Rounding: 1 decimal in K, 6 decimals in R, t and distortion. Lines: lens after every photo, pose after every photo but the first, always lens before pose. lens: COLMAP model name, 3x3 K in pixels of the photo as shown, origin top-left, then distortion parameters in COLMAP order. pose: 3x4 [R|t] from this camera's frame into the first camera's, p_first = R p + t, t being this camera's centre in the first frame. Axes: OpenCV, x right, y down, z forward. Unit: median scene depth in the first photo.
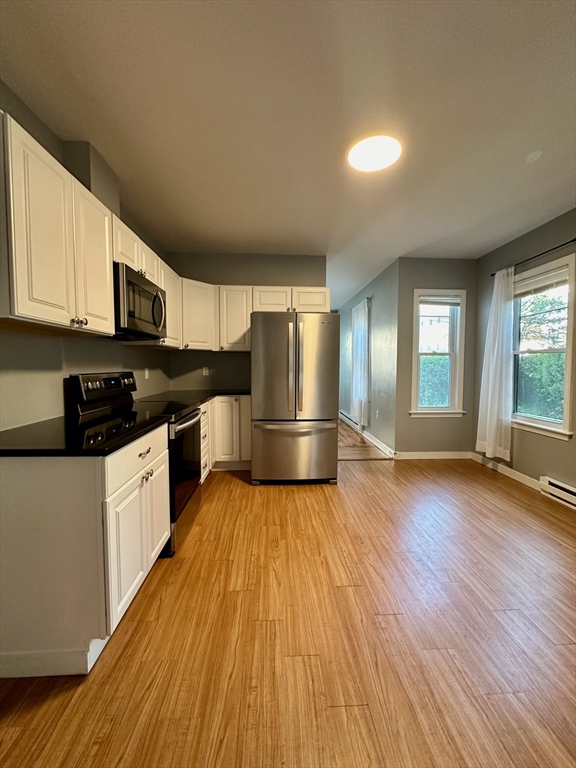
lens RADIAL K [[305.6, 0, 288.7], [0, 305.6, 383.1], [0, 0, 1]] dist [-0.003822, 0.000708]
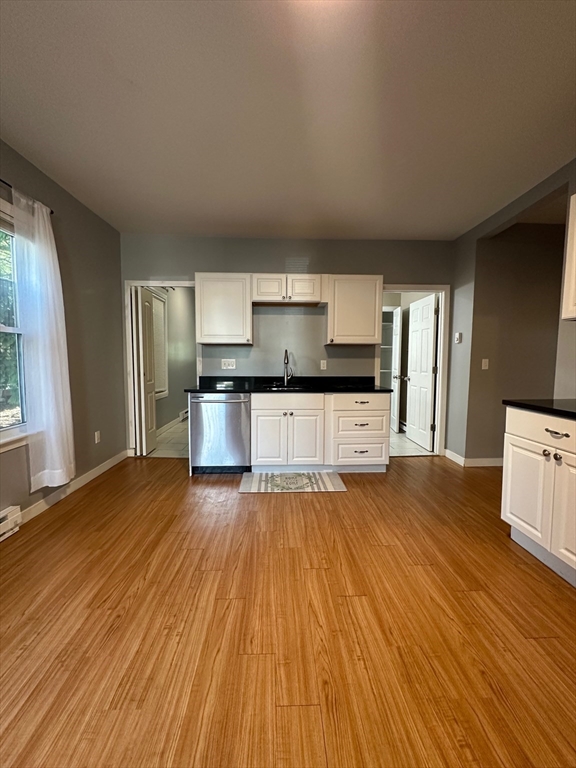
lens RADIAL K [[305.6, 0, 288.7], [0, 305.6, 383.1], [0, 0, 1]] dist [-0.003822, 0.000708]
pose [[-0.999911, -0.007764, 0.010869, 0.362490], [-0.006175, 0.990240, 0.139237, -0.065673], [-0.011843, 0.139158, -0.990199, 1.730229]]
